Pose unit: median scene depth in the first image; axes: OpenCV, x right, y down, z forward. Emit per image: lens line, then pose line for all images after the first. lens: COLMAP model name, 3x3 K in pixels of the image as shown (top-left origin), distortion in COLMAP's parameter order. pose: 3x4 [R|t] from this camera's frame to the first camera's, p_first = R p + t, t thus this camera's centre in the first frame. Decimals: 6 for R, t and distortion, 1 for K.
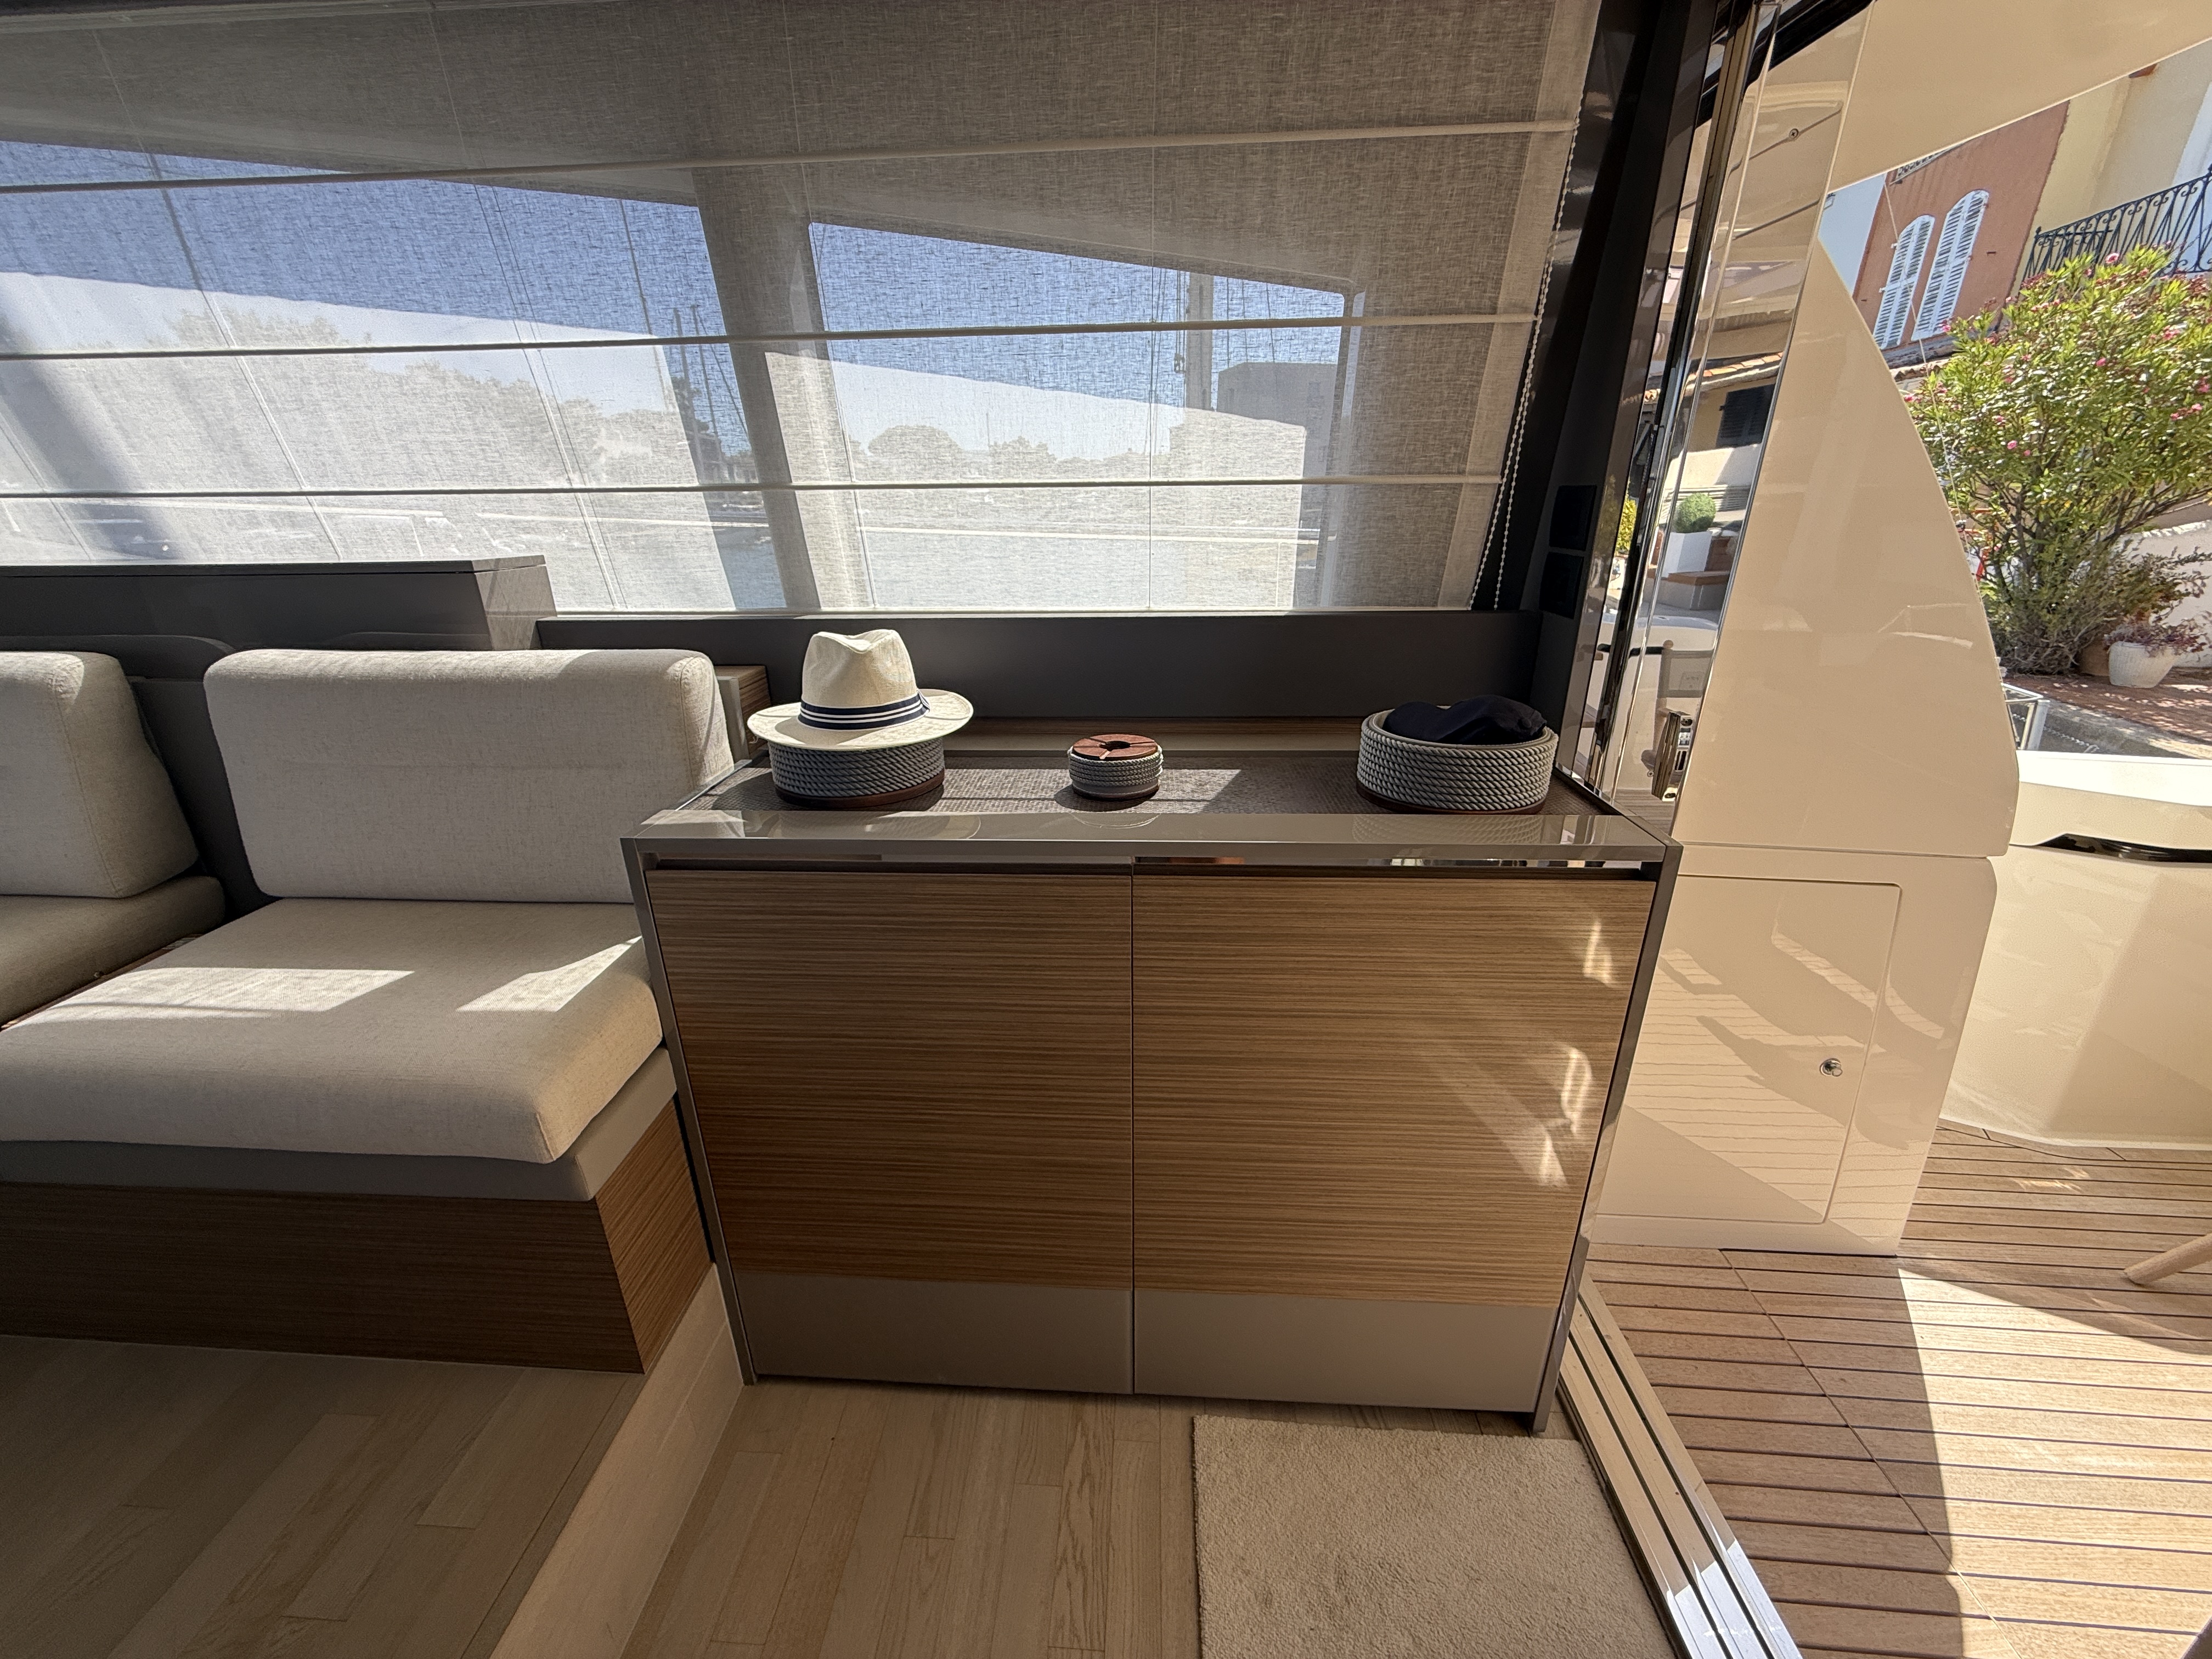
lens RADIAL K [[876.1, 0, 1104.5], [0, 876.1, 824.3], [0, 0, 1]] dist [-0.000633, 0.000092]
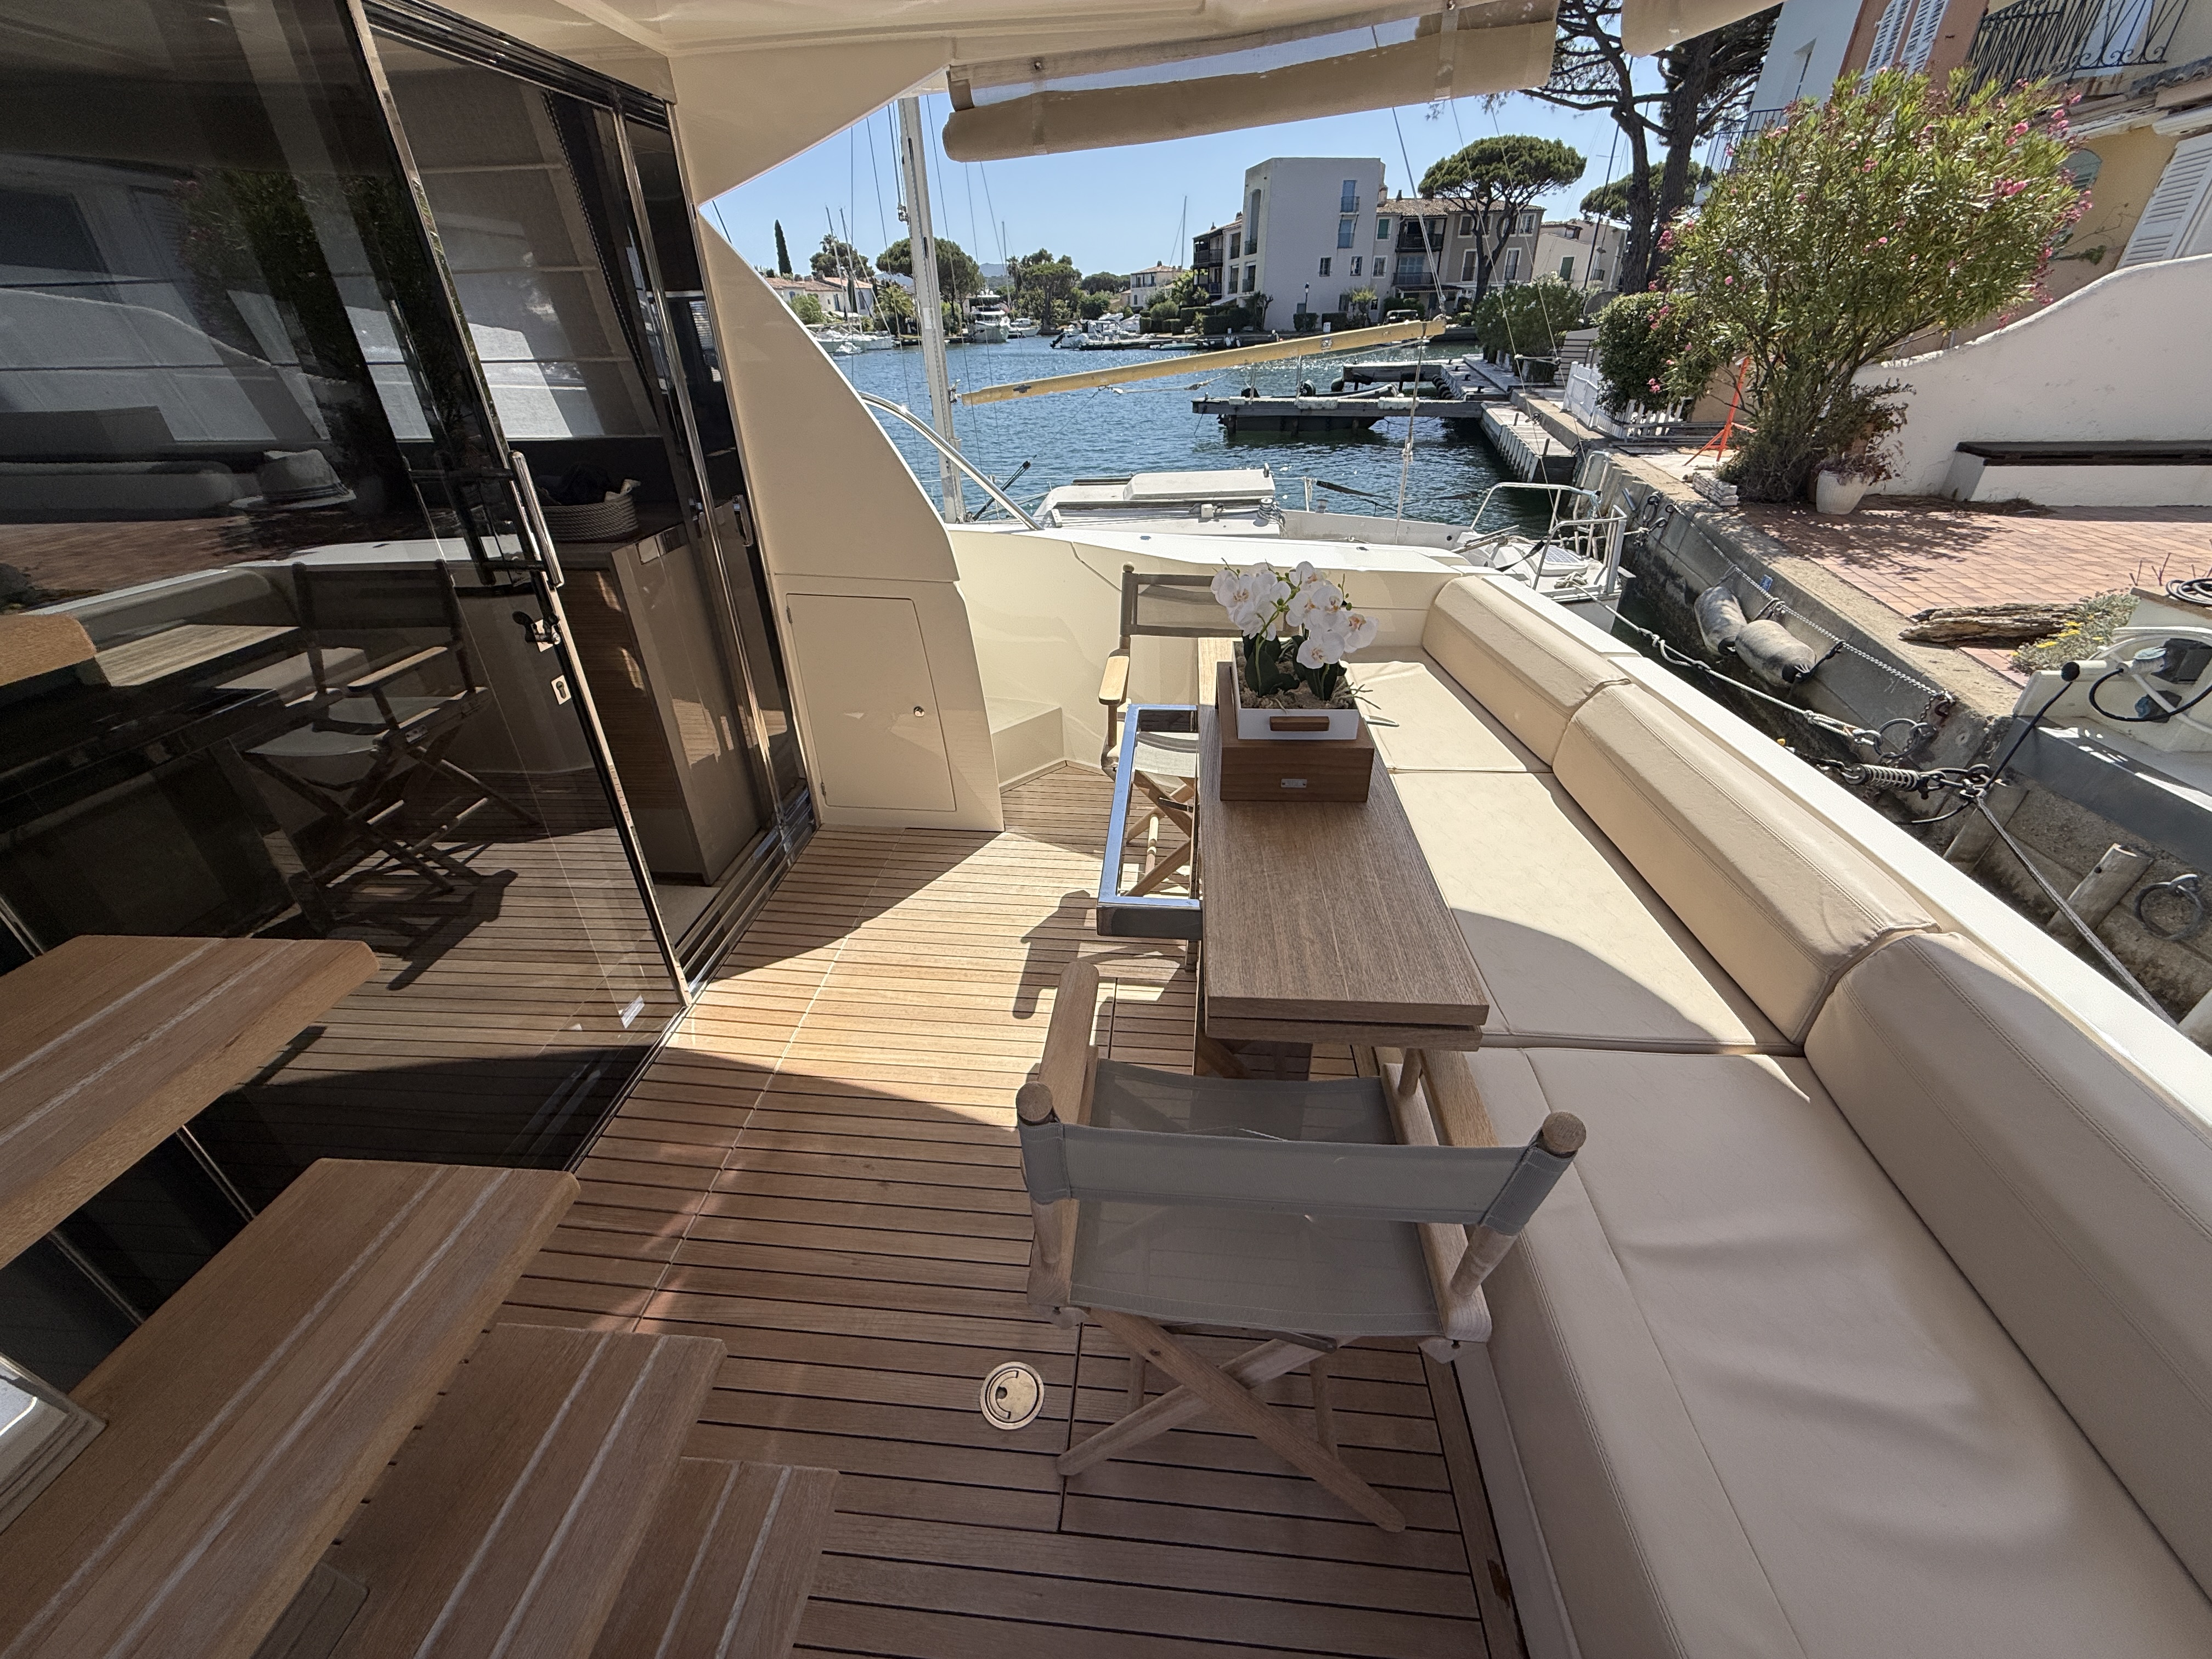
lens RADIAL K [[876.1, 0, 1106.3], [0, 876.1, 838.6], [0, 0, 1]] dist [-0.000633, 0.000092]
pose [[0.999447, 0.007272, -0.032445, 0.289117], [-0.001482, 0.984566, 0.175010, 0.055867], [0.033217, -0.174865, 0.984032, -0.195920]]
